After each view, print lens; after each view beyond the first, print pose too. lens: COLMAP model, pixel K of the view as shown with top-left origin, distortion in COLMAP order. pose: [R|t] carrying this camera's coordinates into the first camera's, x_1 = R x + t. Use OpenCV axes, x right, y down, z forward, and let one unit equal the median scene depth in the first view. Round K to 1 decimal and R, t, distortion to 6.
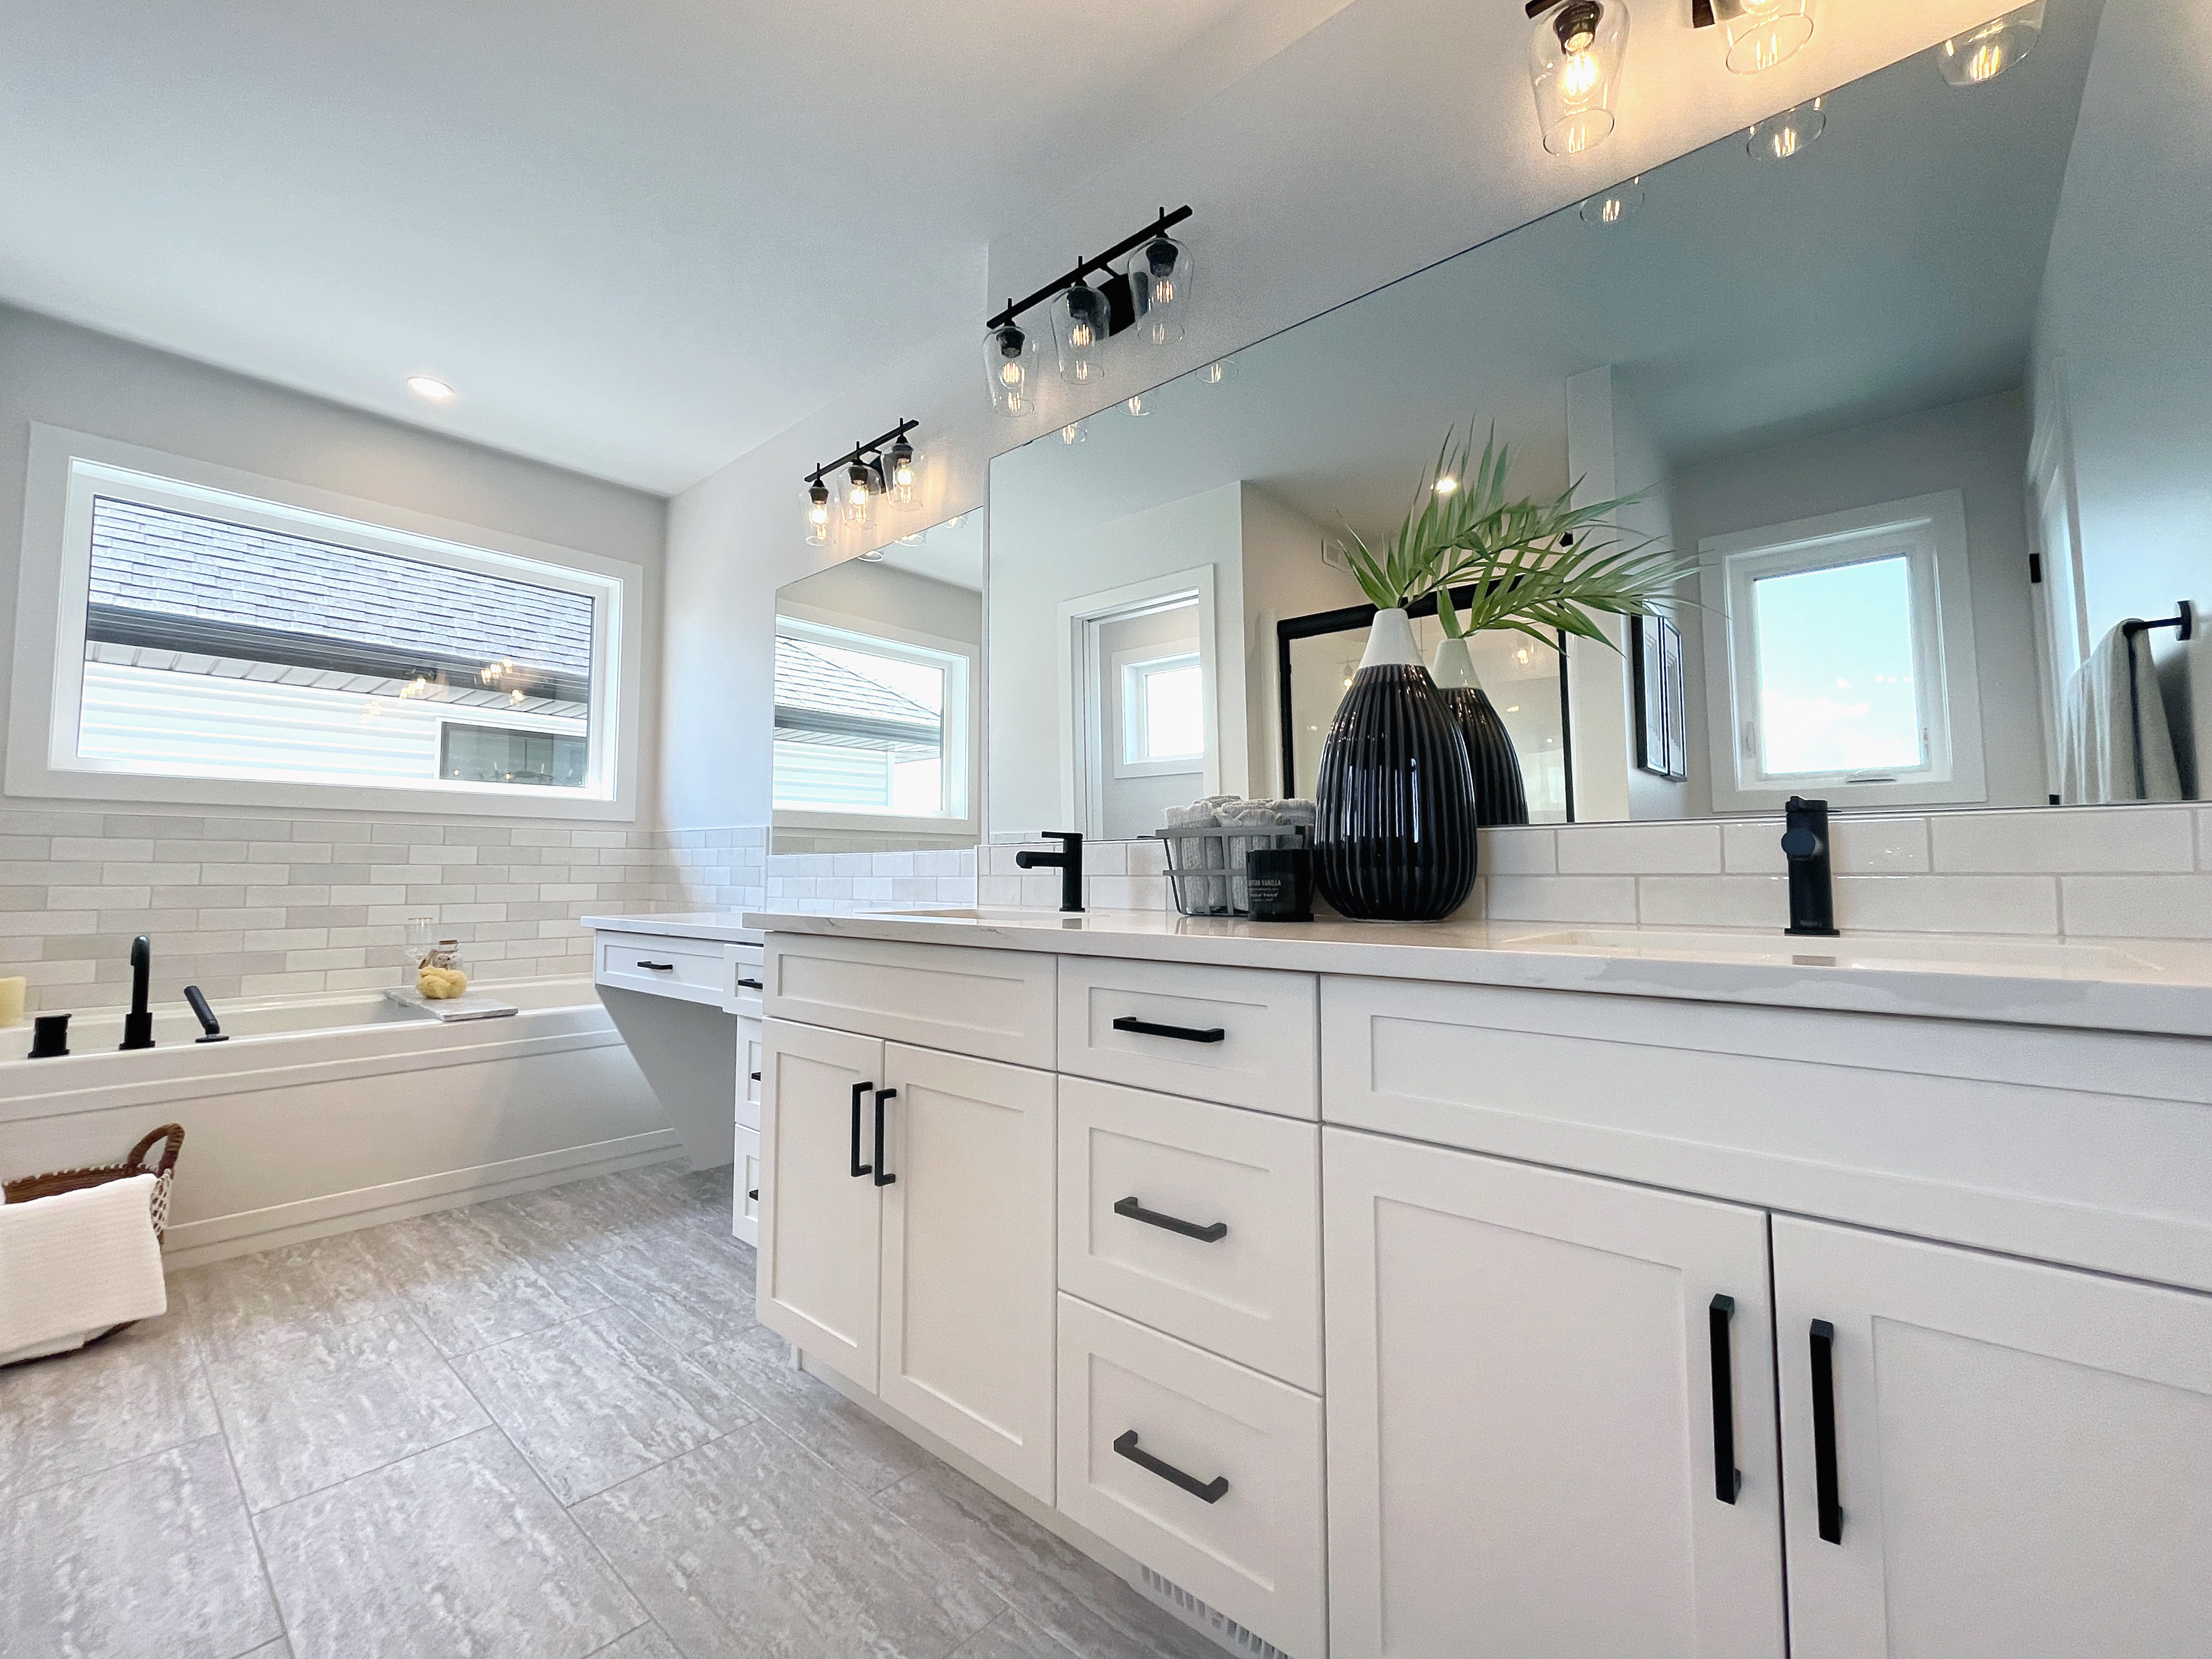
lens RADIAL K [[953.6, 0, 1106.0], [0, 953.6, 829.5], [0, 0, 1]] dist [0.009626, 0.000159]
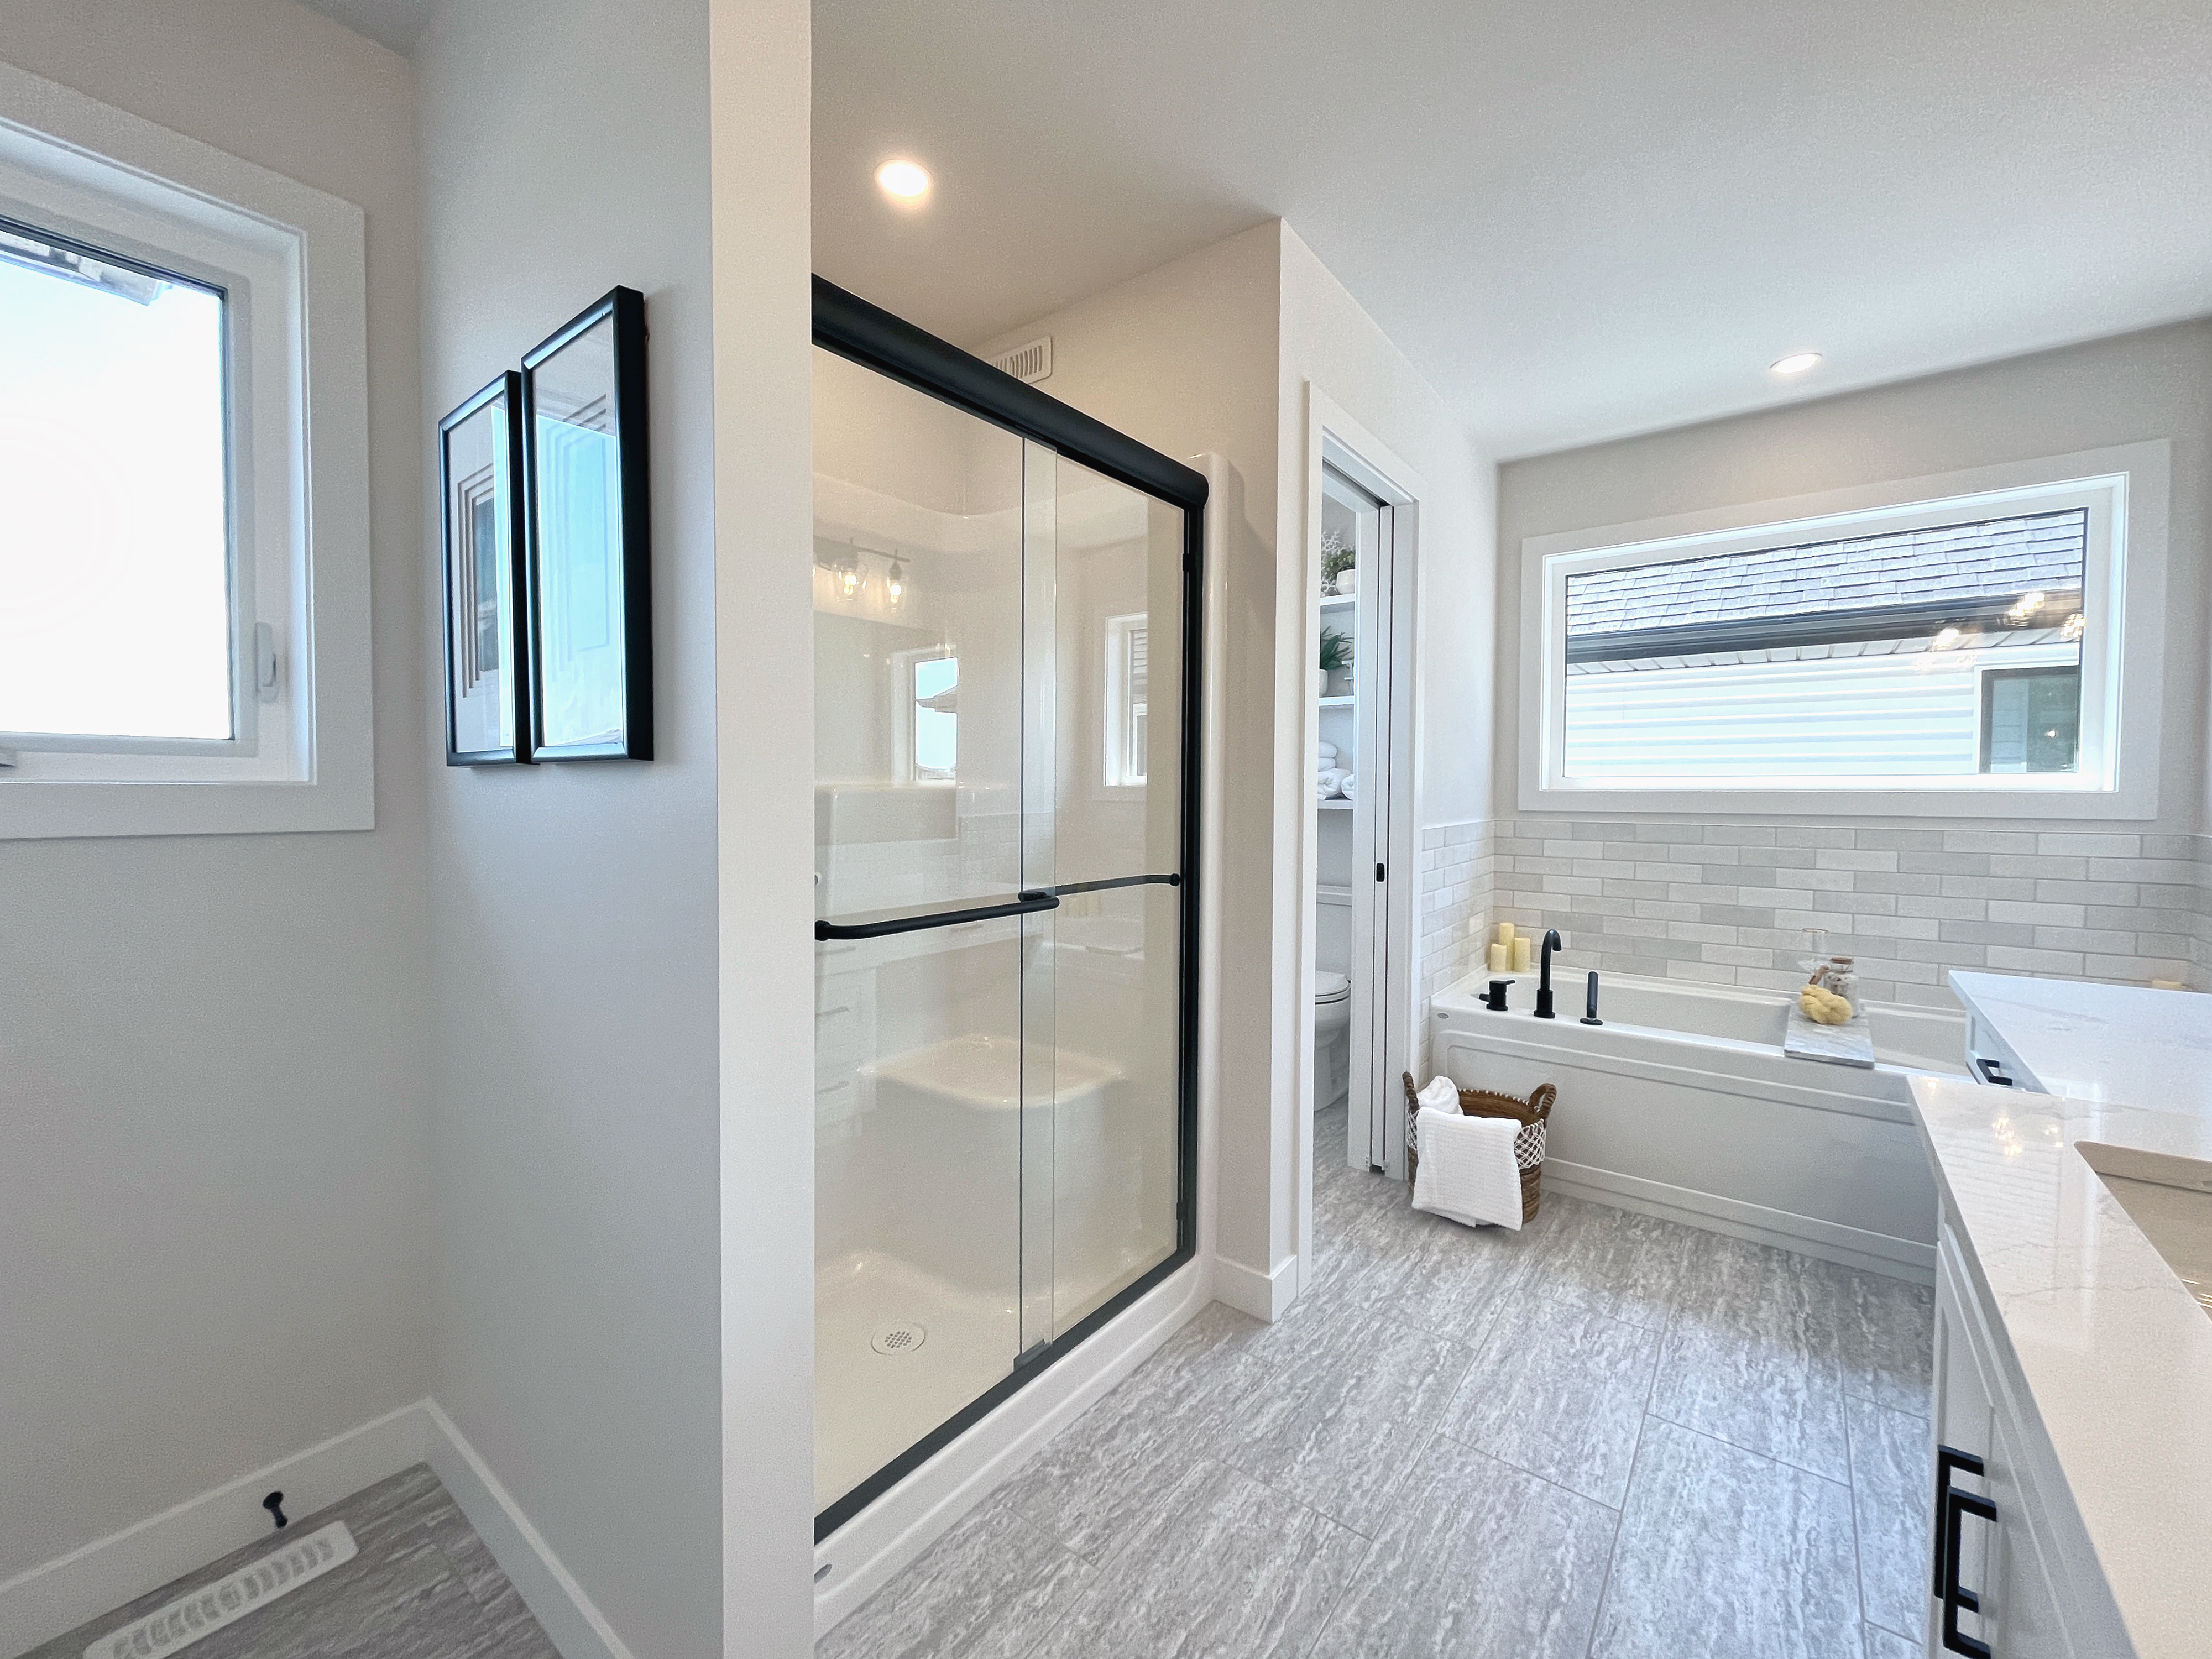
lens RADIAL K [[914.2, 0, 1102.2], [0, 914.2, 816.3], [0, 0, 1]] dist [-0.002061, 0.000083]
pose [[0.059165, 0.040825, -0.997413, 0.190210], [0.052270, 0.997666, 0.043936, -0.131857], [0.996879, -0.054735, 0.056893, 0.345756]]
